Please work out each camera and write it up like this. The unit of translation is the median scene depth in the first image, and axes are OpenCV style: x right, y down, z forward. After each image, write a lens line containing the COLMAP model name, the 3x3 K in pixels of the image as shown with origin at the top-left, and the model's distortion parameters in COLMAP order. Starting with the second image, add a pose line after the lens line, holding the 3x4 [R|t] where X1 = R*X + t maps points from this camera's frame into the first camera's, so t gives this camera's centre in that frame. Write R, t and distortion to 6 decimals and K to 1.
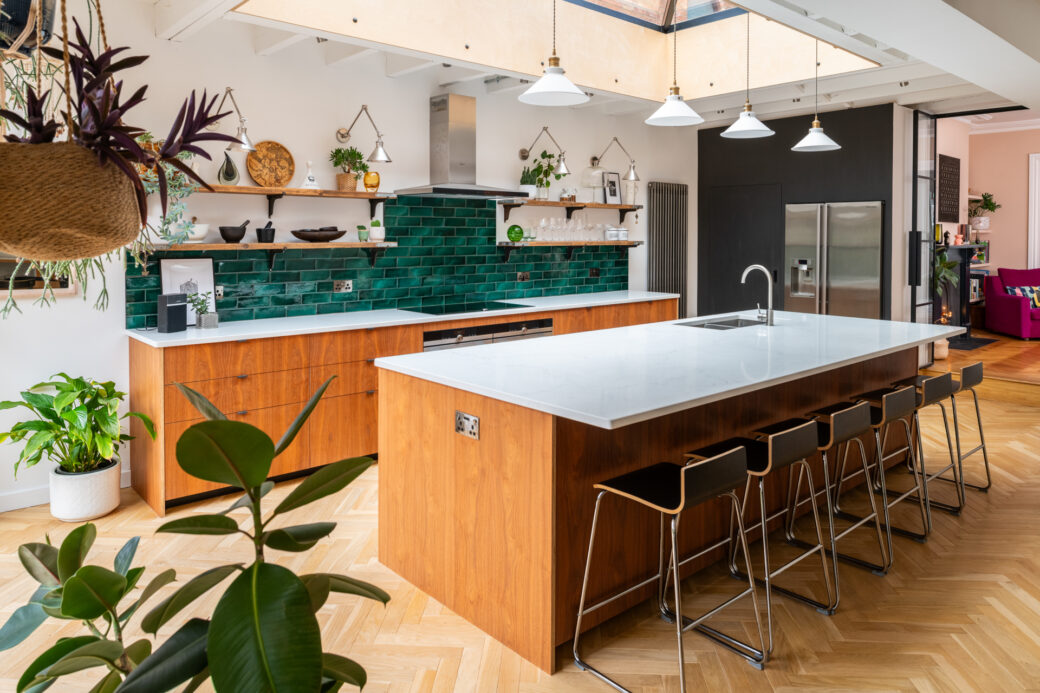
lens RADIAL K [[703.3, 0, 525.5], [0, 703.3, 344.0], [0, 0, 1]] dist [-0.008844, -0.006375]
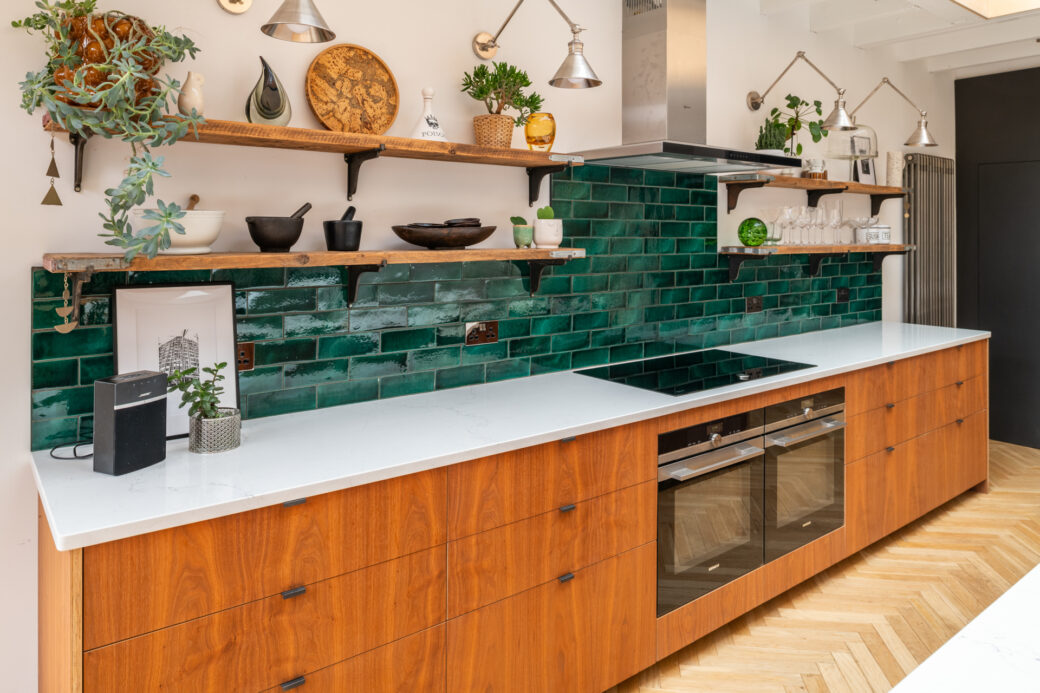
lens RADIAL K [[703.3, 0, 524.4], [0, 703.3, 335.4], [0, 0, 1]] dist [-0.008844, -0.006375]
pose [[0.998428, 0.009238, -0.055287, -0.215626], [-0.009773, 0.999908, -0.009417, -0.082048], [0.055195, 0.009943, 0.998426, 0.519912]]
